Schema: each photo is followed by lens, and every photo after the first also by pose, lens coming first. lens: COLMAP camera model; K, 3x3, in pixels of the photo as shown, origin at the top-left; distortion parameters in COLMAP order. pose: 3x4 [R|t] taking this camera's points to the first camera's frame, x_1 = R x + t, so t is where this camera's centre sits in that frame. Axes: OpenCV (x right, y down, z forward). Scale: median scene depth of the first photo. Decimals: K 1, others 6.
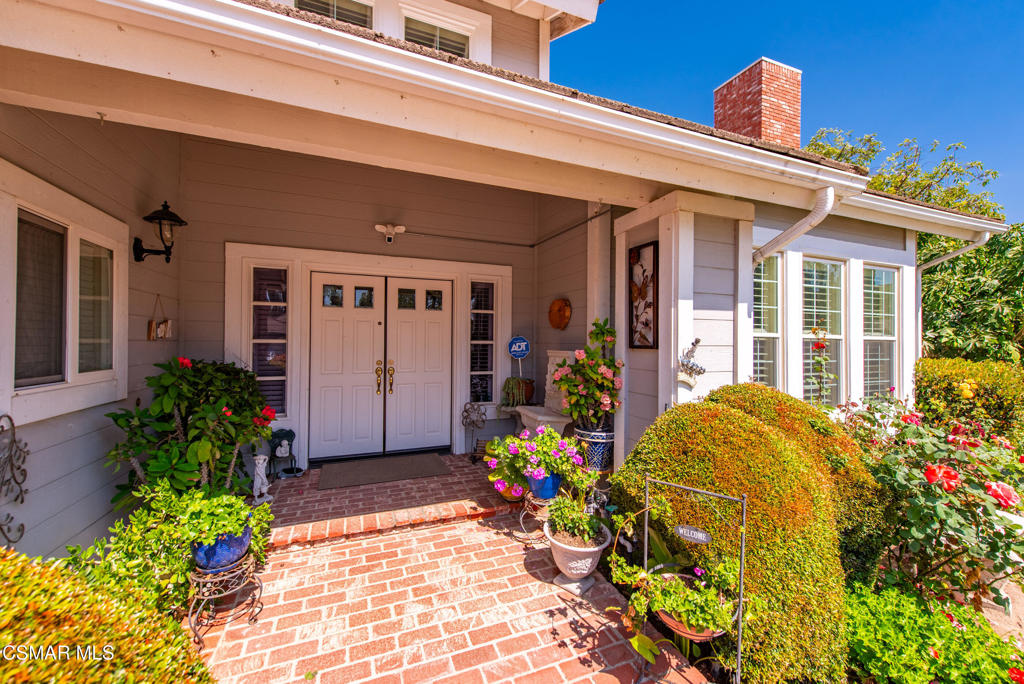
lens RADIAL K [[415.3, 0, 518.3], [0, 415.3, 339.5], [0, 0, 1]] dist [-0.015855, -0.000002]
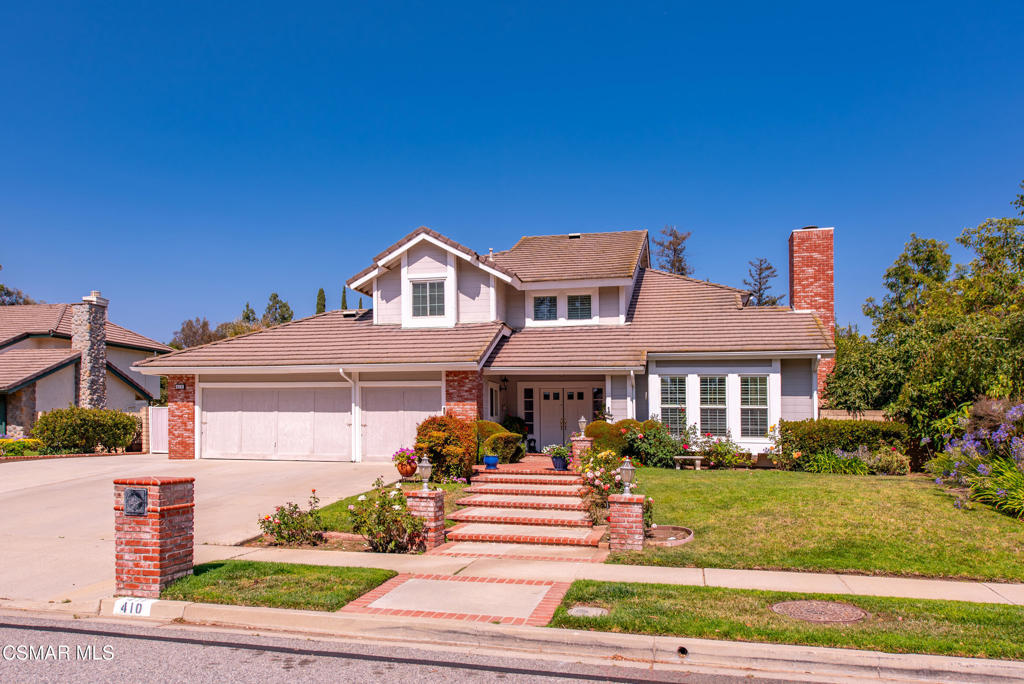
lens RADIAL K [[719.6, 0, 512.0], [0, 719.6, 342.0], [0, 0, 1]] dist [0.001341, 0.000145]
pose [[0.801615, -0.071893, -0.593502, 2.953268], [-0.005234, 0.991861, -0.127217, 0.203130], [0.597817, 0.105086, 0.794715, -3.993706]]
